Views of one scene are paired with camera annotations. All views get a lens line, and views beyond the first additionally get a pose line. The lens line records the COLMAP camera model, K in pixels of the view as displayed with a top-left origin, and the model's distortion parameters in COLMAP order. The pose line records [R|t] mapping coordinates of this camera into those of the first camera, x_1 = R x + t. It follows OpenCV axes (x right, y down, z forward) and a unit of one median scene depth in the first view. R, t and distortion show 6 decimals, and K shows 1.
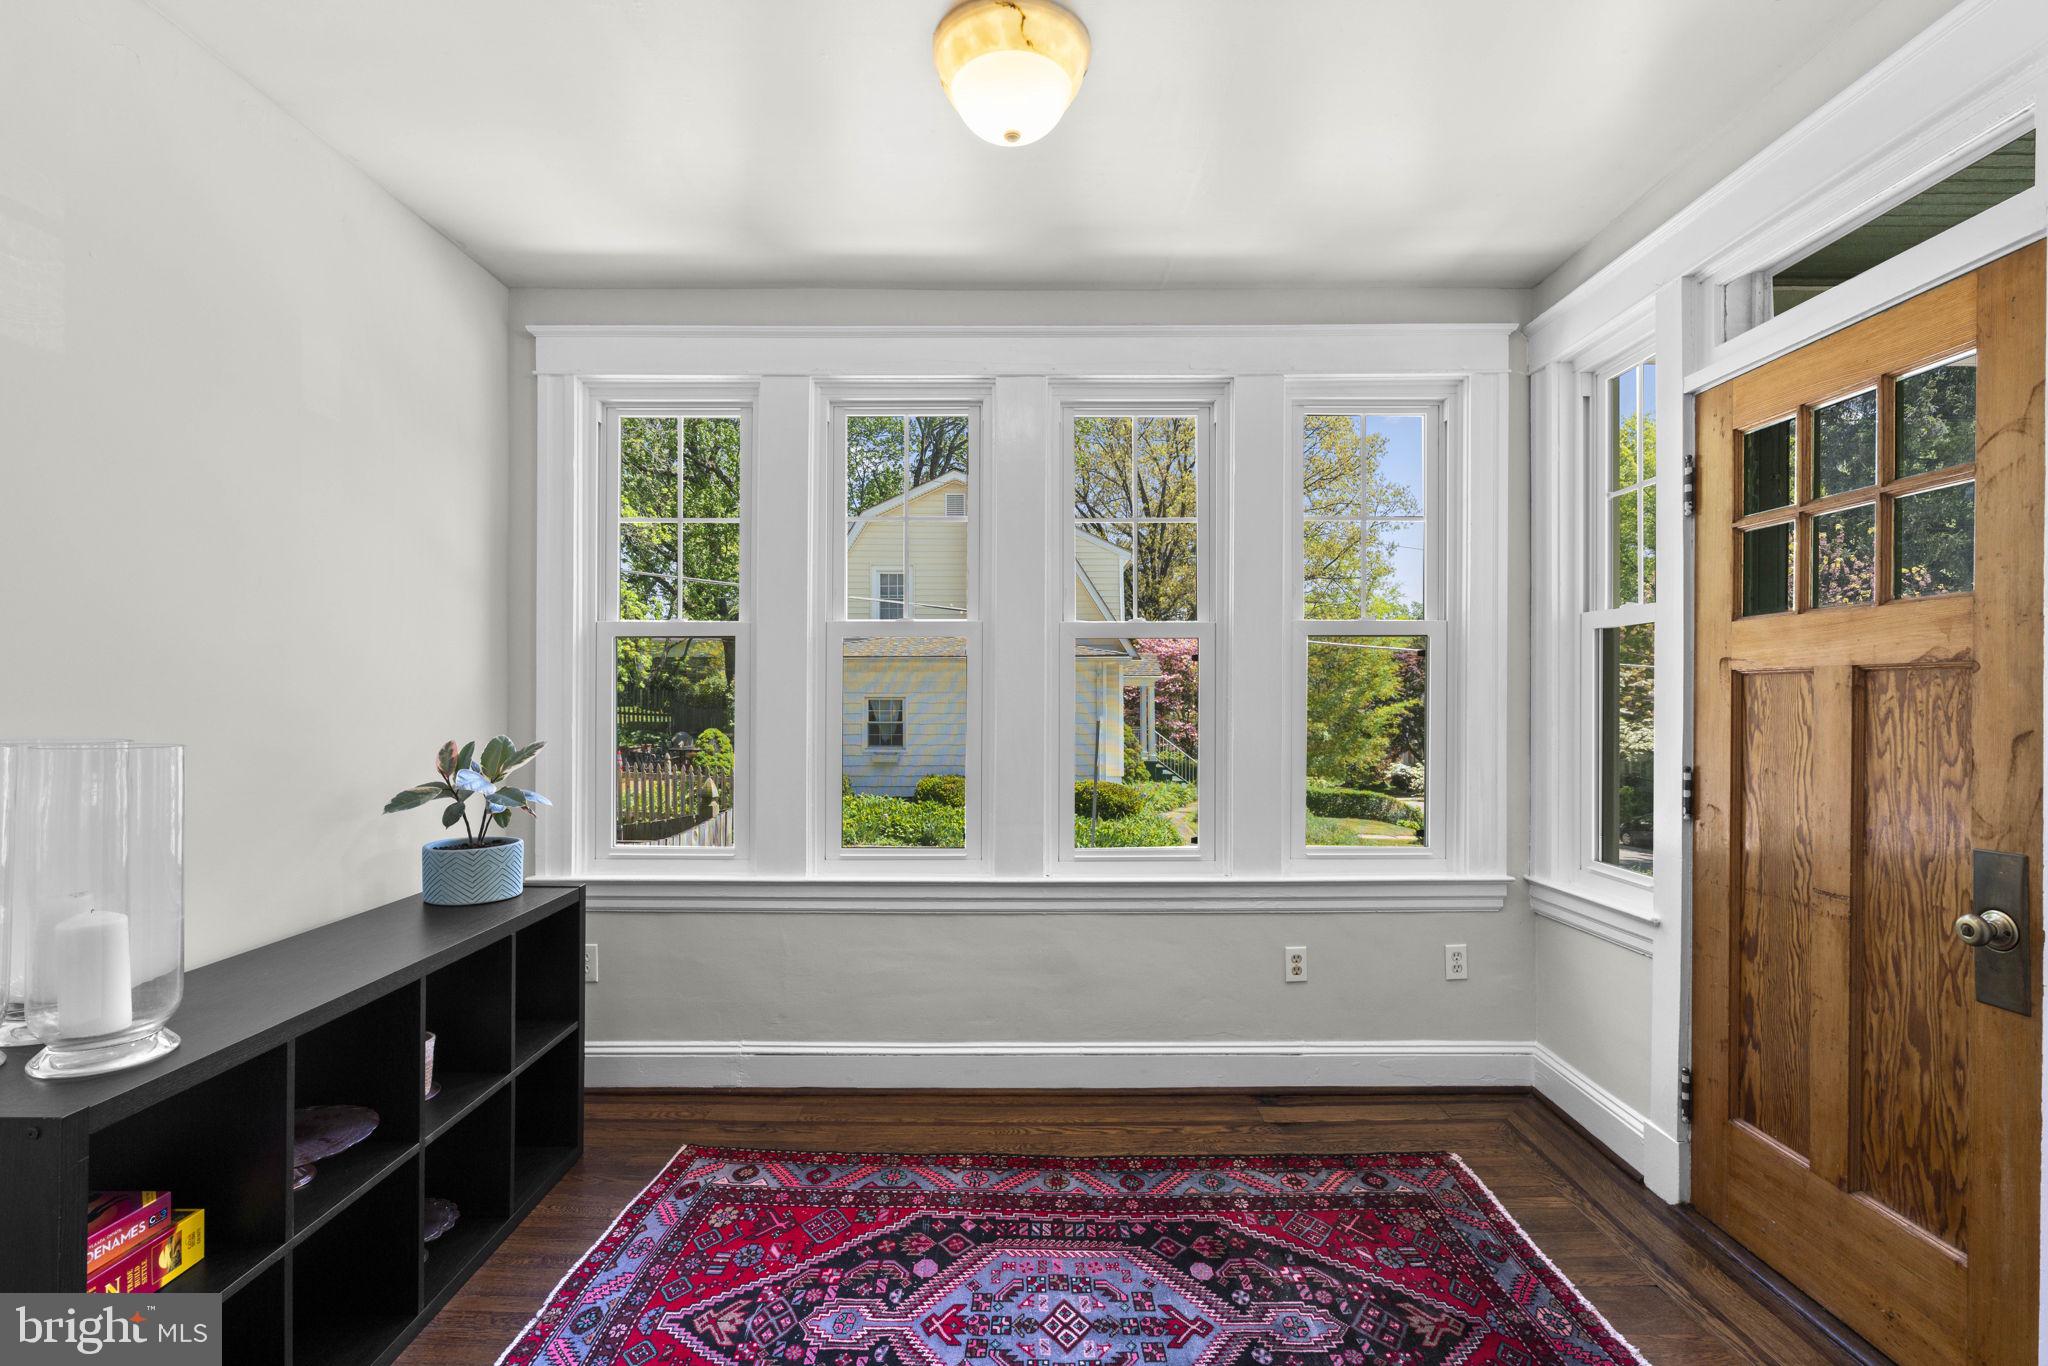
lens RADIAL K [[935.4, 0, 1027.1], [0, 935.4, 690.1], [0, 0, 1]] dist [0.000599, -0.000110]
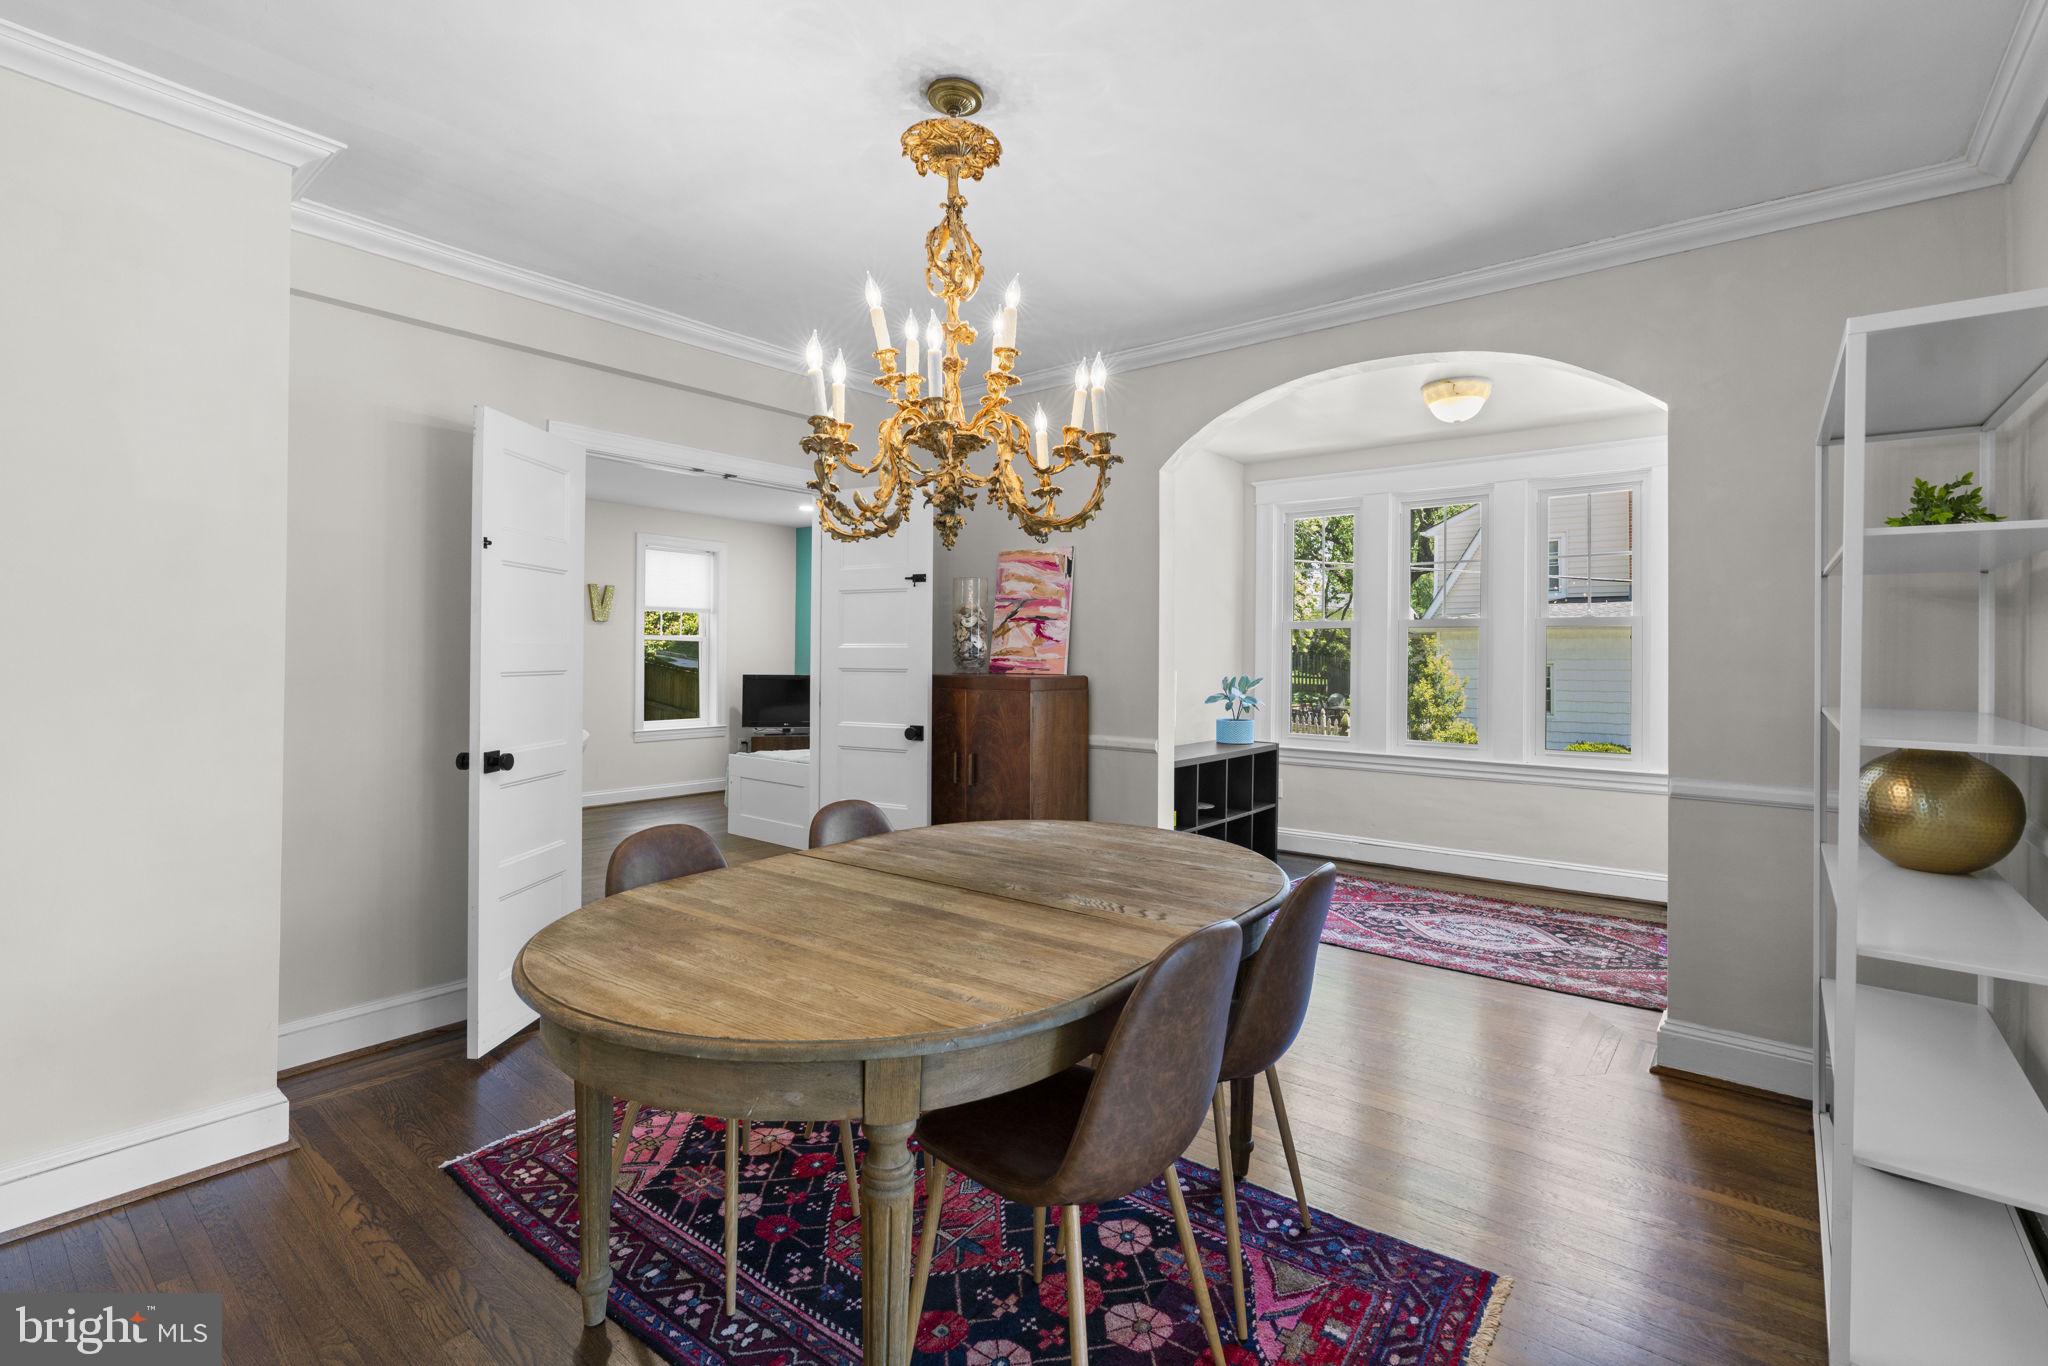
lens RADIAL K [[935.4, 0, 1024.0], [0, 935.4, 665.5], [0, 0, 1]] dist [0.000599, -0.000110]
pose [[0.777976, 0.009606, -0.628220, 0.419894], [-0.002996, 0.999928, 0.011580, 0.000074], [0.628286, -0.007126, 0.777949, -1.030190]]
